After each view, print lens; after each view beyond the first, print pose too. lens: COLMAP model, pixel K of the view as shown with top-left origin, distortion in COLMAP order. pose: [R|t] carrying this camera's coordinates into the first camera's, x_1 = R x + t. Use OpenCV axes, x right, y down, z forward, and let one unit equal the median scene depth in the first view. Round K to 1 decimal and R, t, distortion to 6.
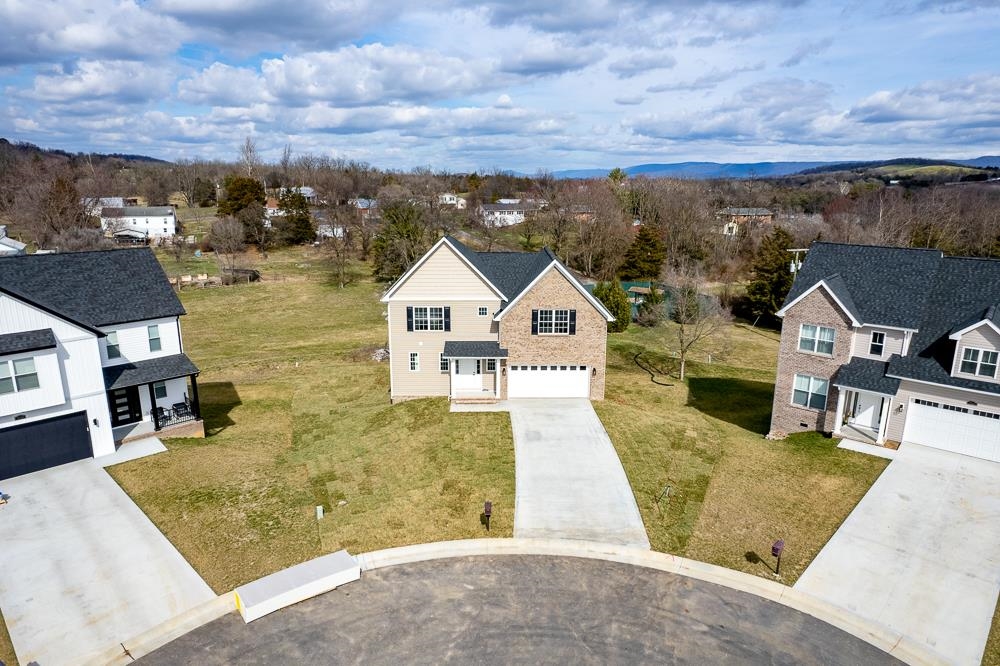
lens RADIAL K [[638.9, 0, 503.9], [0, 638.9, 337.2], [0, 0, 1]] dist [-0.077763, 0.069031]
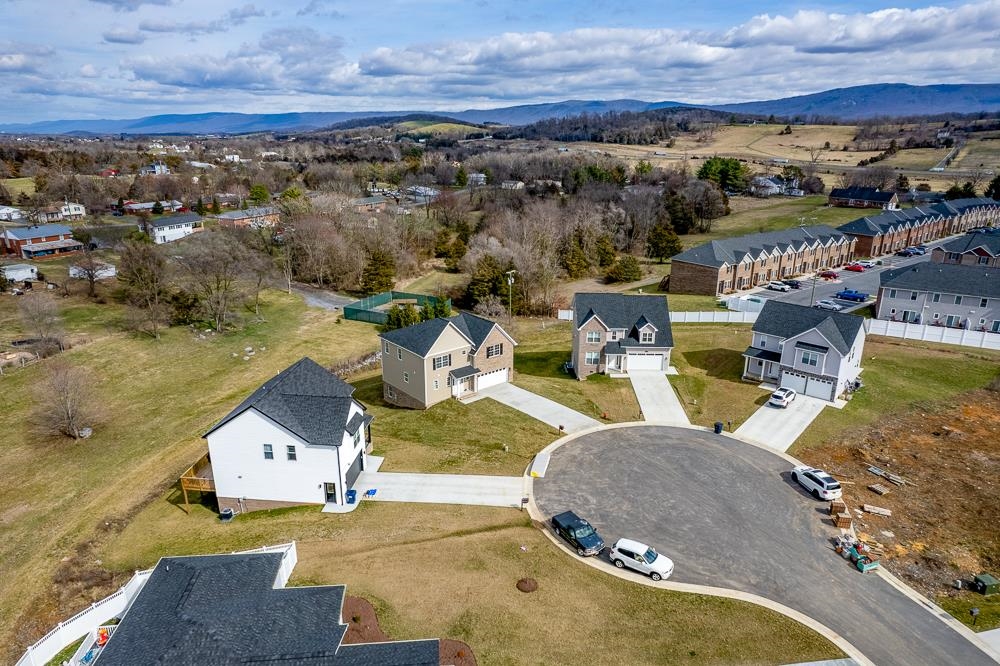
lens RADIAL K [[638.9, 0, 503.9], [0, 638.9, 337.2], [0, 0, 1]] dist [-0.077763, 0.069031]
pose [[0.771074, -0.193285, 0.606700, -1.183121], [0.148903, 0.981131, 0.123327, -0.326539], [-0.619090, -0.004755, 0.785306, -0.688716]]
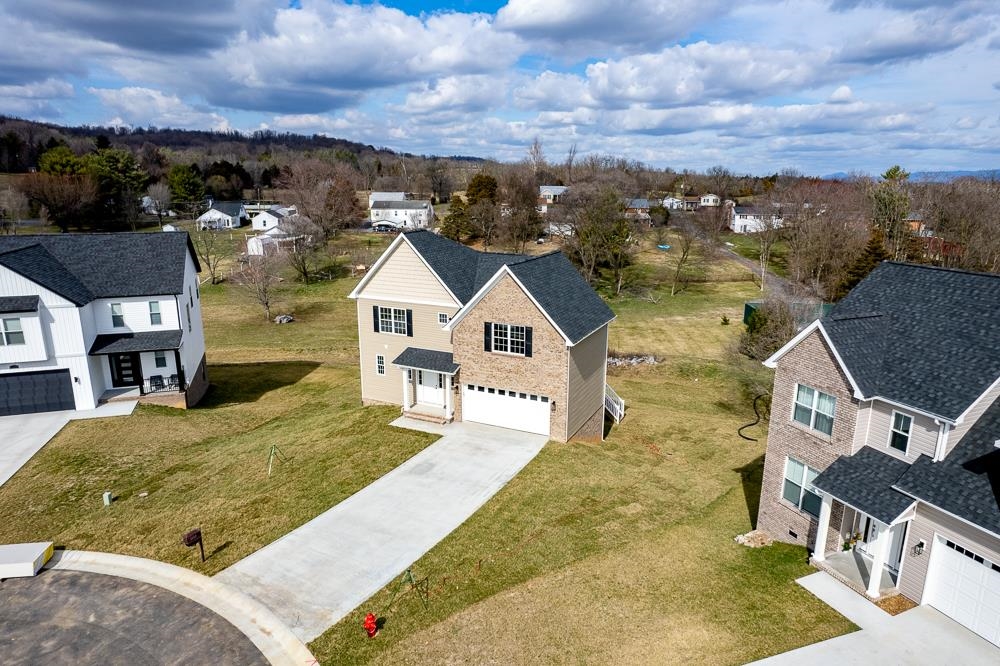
lens RADIAL K [[638.9, 0, 503.9], [0, 638.9, 337.2], [0, 0, 1]] dist [-0.077763, 0.069031]
pose [[0.891841, 0.109669, -0.438854, 0.442538], [-0.110311, 0.993604, 0.024126, -0.046248], [0.438693, 0.026894, 0.898234, 0.248631]]
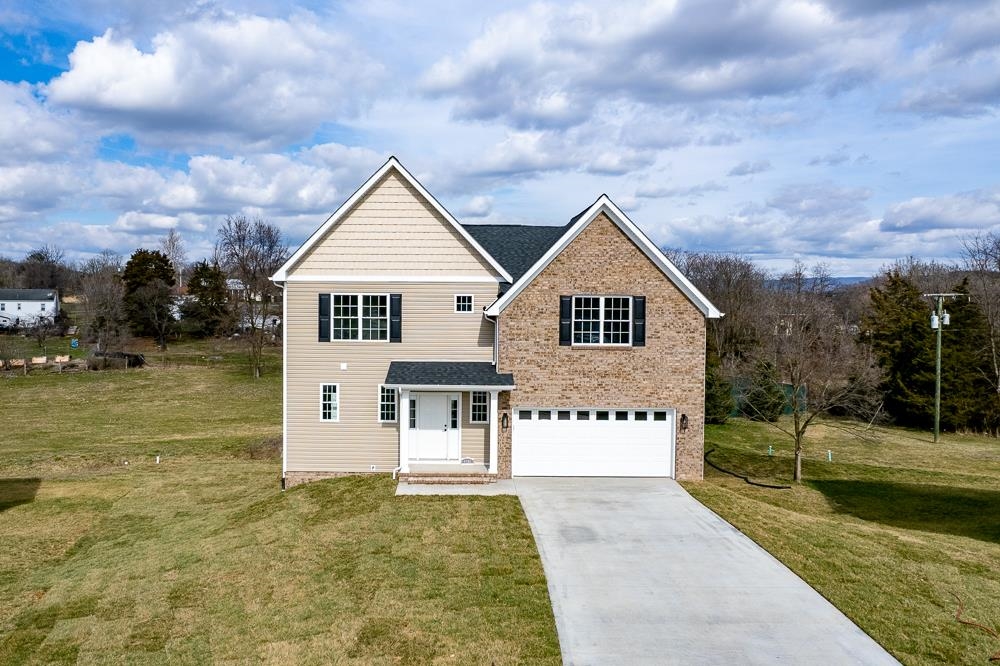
lens RADIAL K [[783.9, 0, 462.0], [0, 783.9, 319.3], [0, 0, 1]] dist [-0.052879, 0.000948]
pose [[0.999690, 0.003409, -0.024658, -0.019343], [-0.008629, 0.976611, -0.214840, 0.112069], [0.023349, 0.214986, 0.976338, 0.385905]]
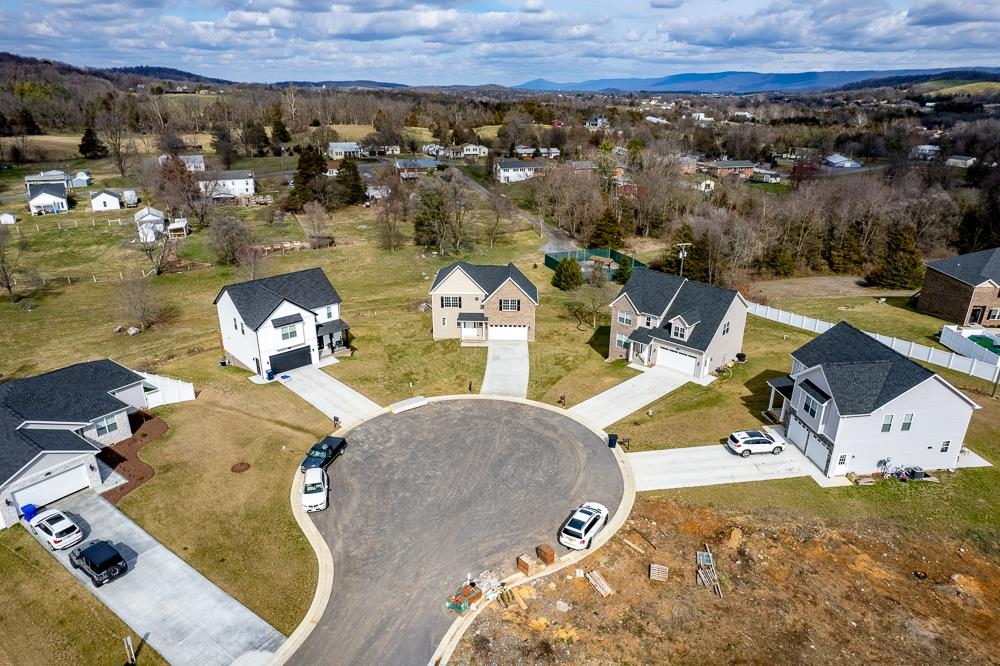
lens RADIAL K [[638.9, 0, 503.9], [0, 638.9, 337.2], [0, 0, 1]] dist [-0.077763, 0.069031]
pose [[0.999112, 0.017845, -0.038158, 0.142879], [-0.012729, 0.991390, 0.130322, -0.195893], [0.040155, -0.129720, 0.990737, -1.129969]]
